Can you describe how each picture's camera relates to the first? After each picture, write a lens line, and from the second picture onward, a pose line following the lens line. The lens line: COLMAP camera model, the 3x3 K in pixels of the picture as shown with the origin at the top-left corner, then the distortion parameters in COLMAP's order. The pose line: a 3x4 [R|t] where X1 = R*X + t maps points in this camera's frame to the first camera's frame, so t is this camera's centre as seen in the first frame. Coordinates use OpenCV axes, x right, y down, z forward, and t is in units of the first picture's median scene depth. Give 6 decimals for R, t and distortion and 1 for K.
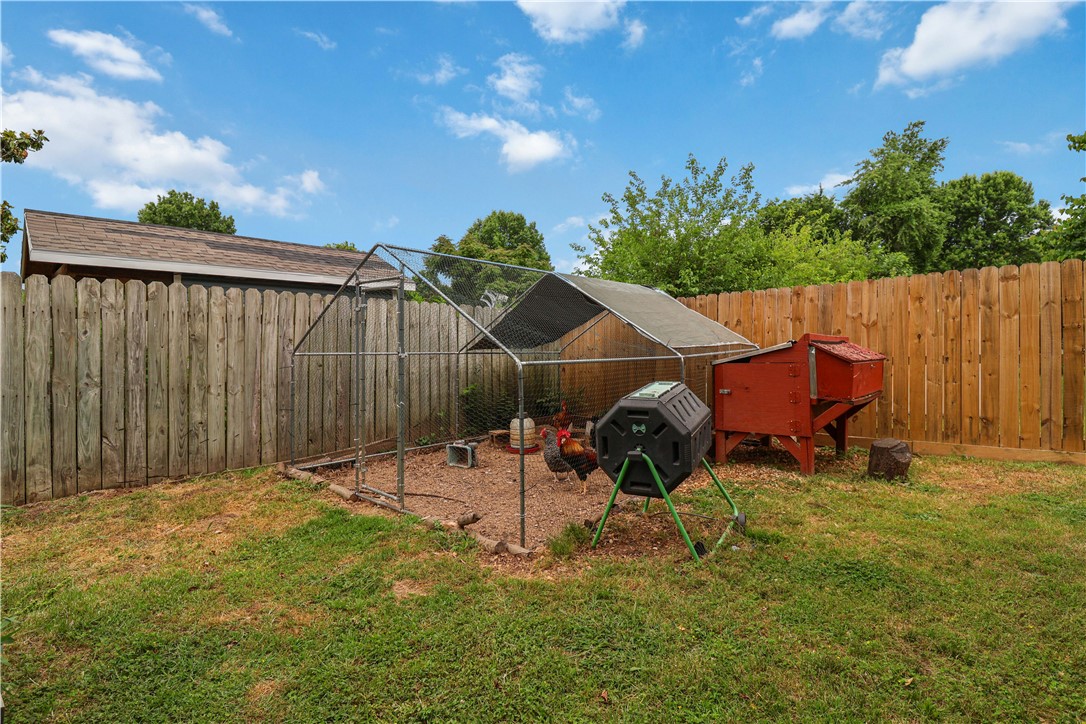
lens RADIAL K [[494.4, 0, 545.5], [0, 494.4, 351.1], [0, 0, 1]] dist [-0.013098, -0.004310]
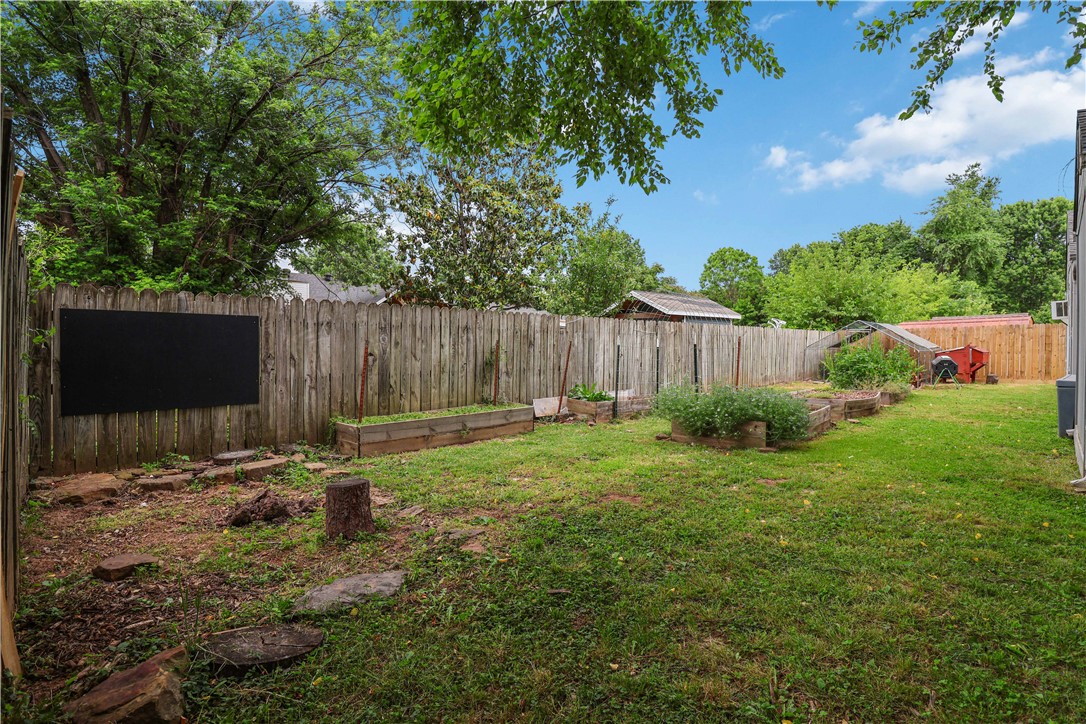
lens RADIAL K [[494.4, 0, 566.9], [0, 494.4, 355.7], [0, 0, 1]] dist [-0.013098, -0.004310]
pose [[0.999067, 0.009738, -0.042081, -0.224546], [-0.009292, 0.999899, 0.010794, 0.003476], [0.042182, -0.010393, 0.999056, -0.268078]]
